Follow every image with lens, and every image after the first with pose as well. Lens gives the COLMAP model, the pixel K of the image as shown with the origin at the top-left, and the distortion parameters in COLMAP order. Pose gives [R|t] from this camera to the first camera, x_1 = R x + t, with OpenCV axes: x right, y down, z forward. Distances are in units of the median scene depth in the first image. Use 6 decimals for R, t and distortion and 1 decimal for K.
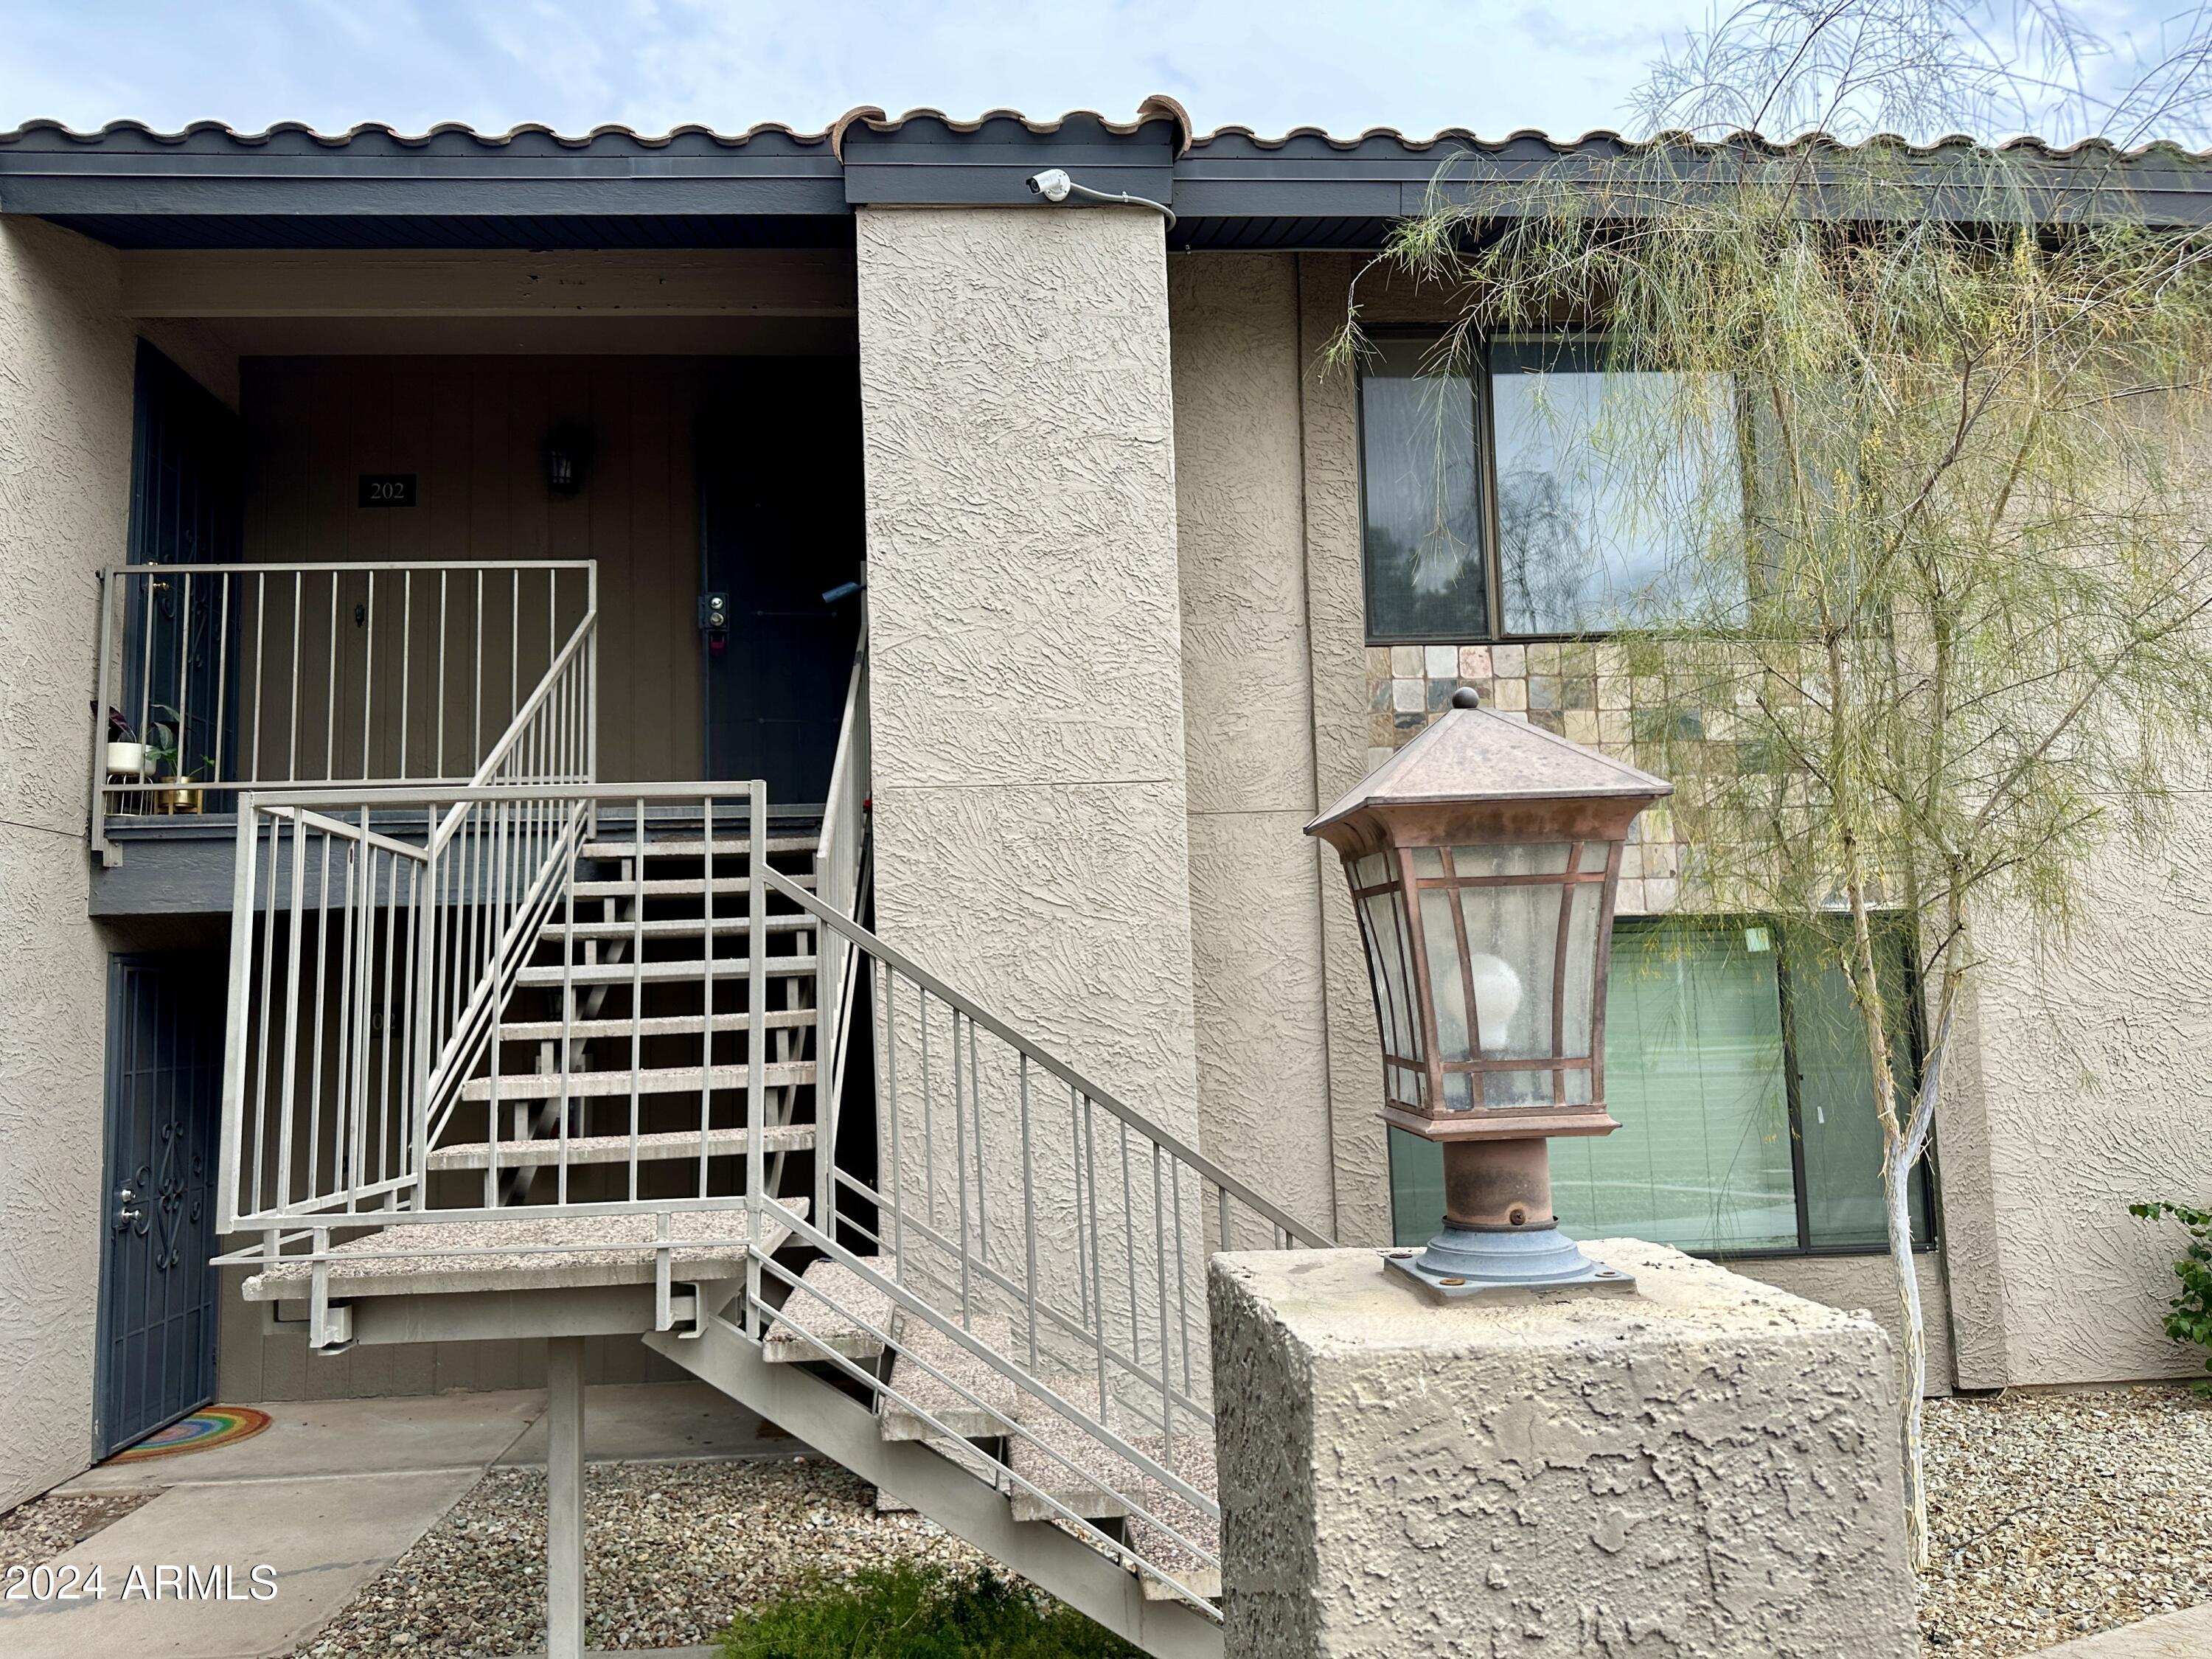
lens RADIAL K [[1543.4, 0, 1105.6], [0, 1543.4, 817.6], [0, 0, 1]] dist [-0.006656, -0.012983]
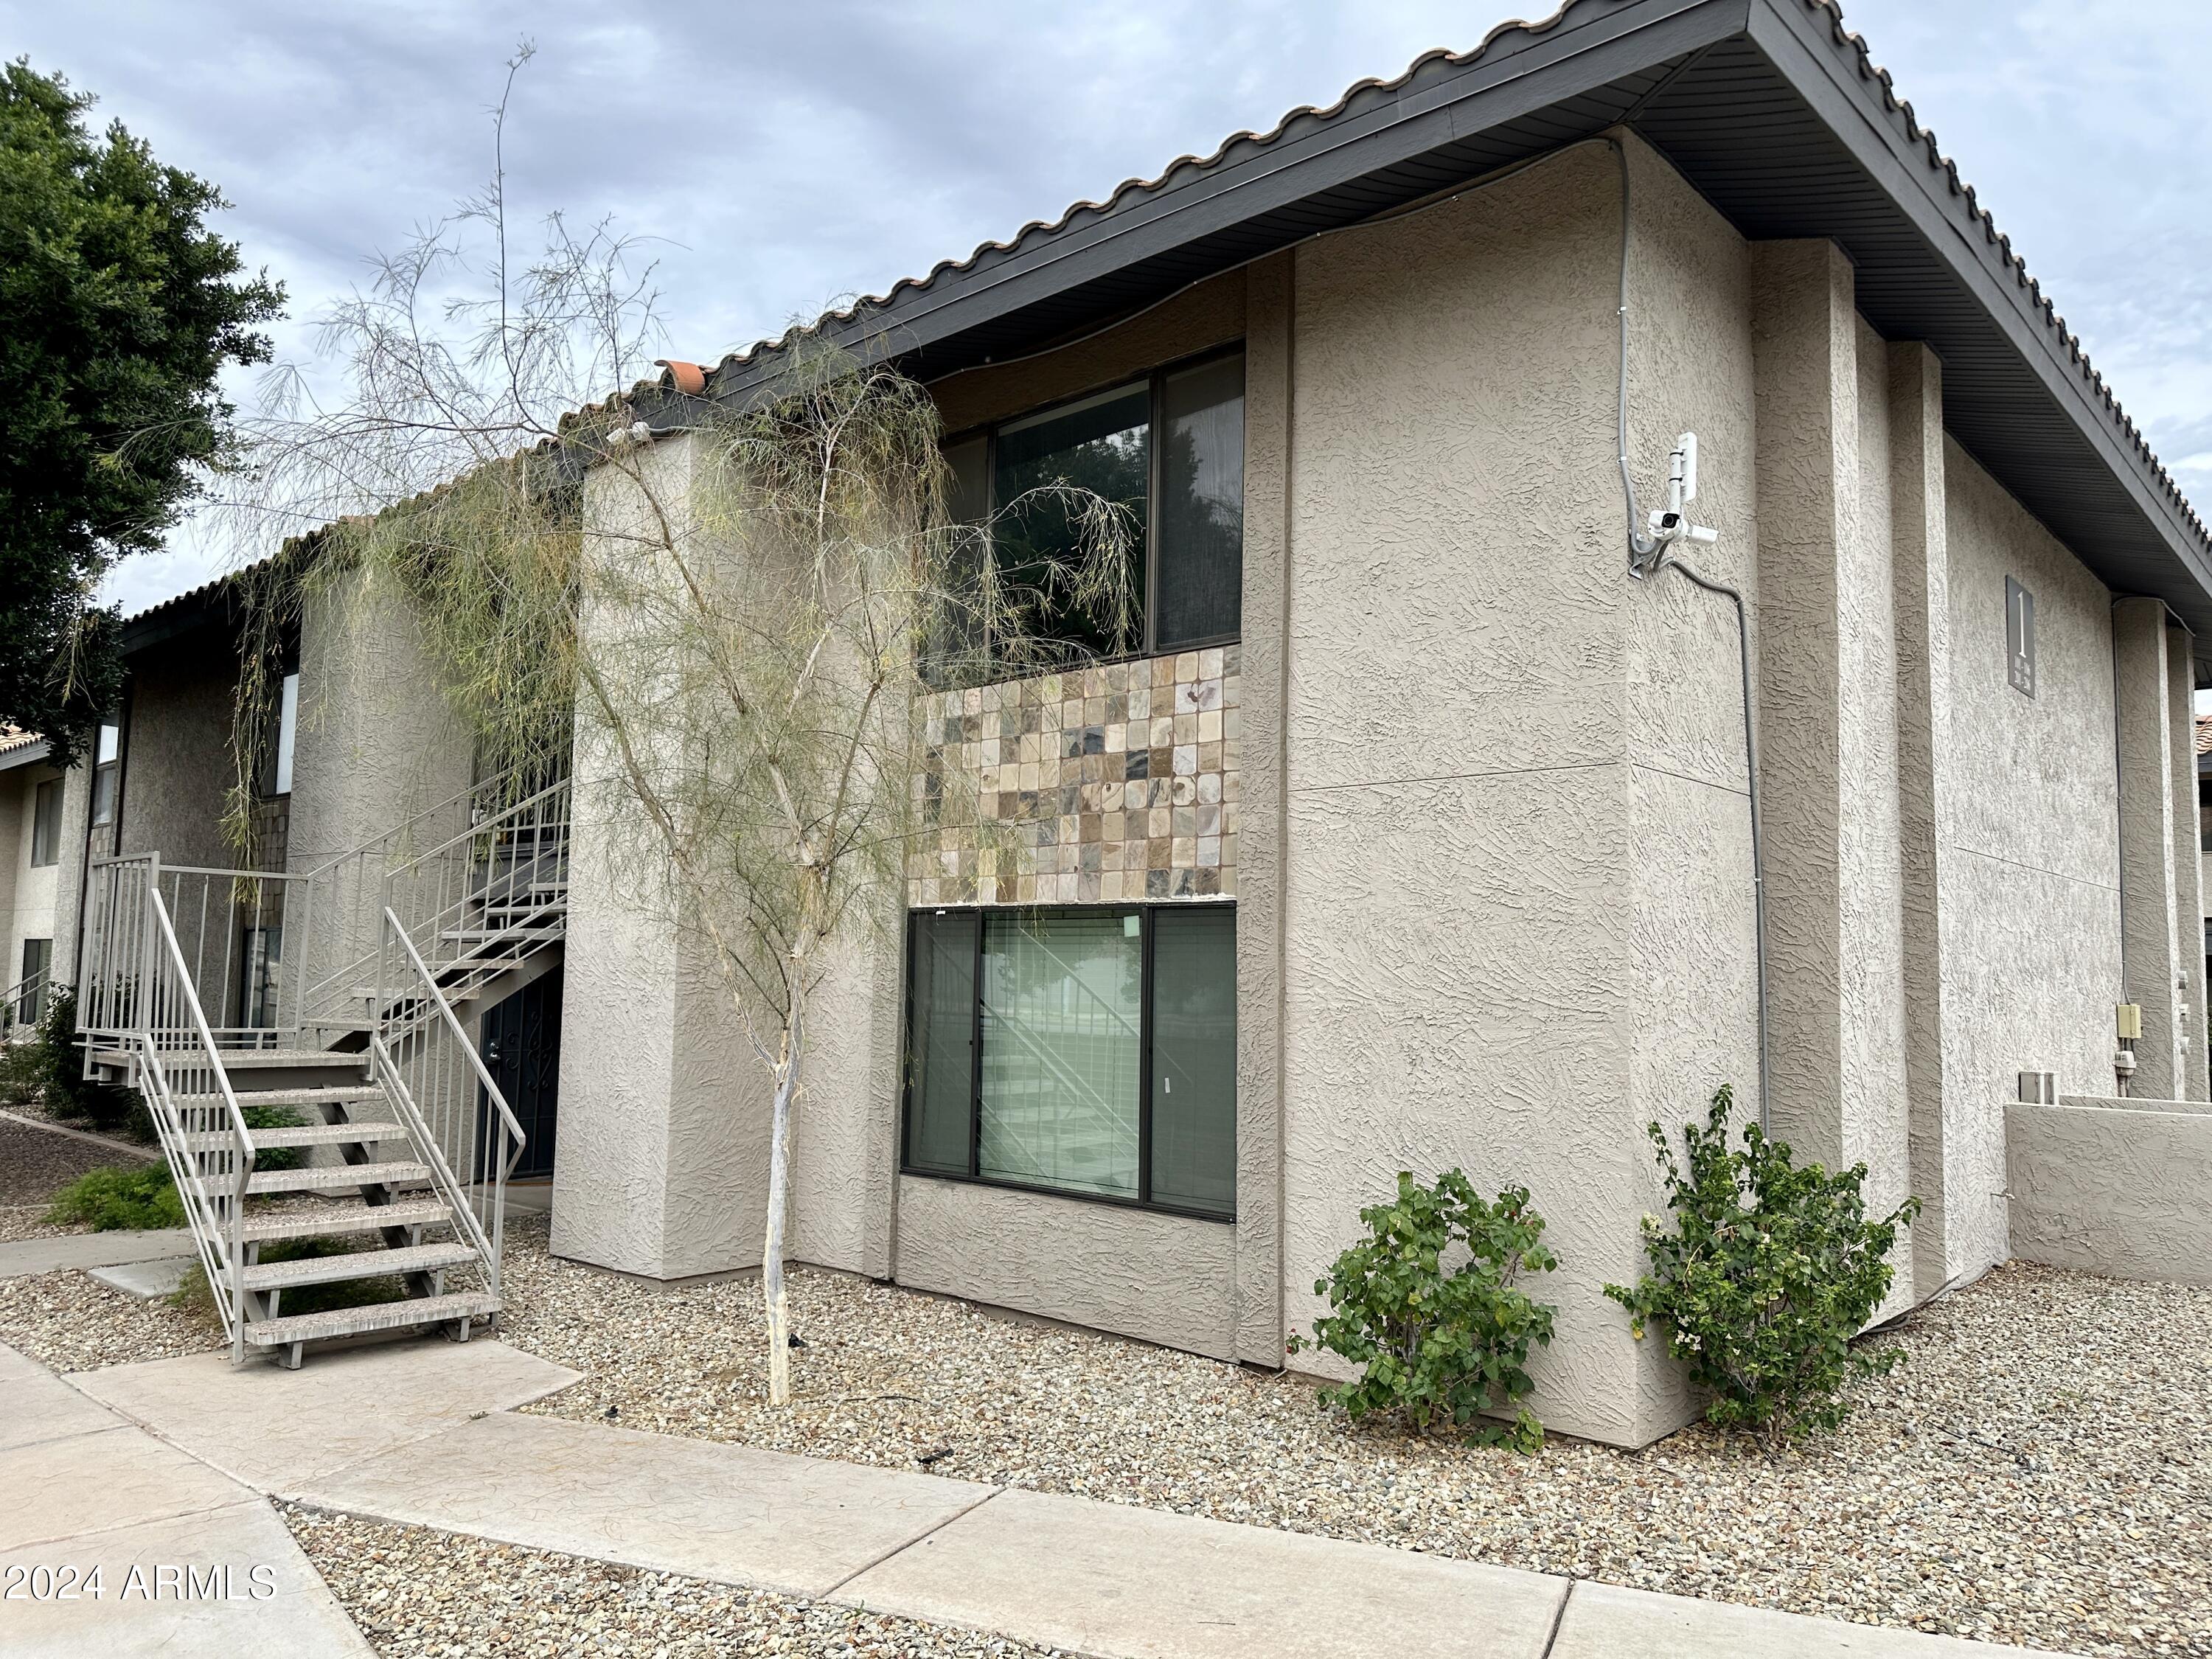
lens RADIAL K [[1543.4, 0, 1112.8], [0, 1543.4, 838.1], [0, 0, 1]] dist [-0.006656, -0.012983]
pose [[0.704392, -0.022993, -0.709438, 1.214602], [0.054491, 0.998277, 0.021749, -0.011129], [0.707716, -0.053978, 0.704432, 0.197063]]
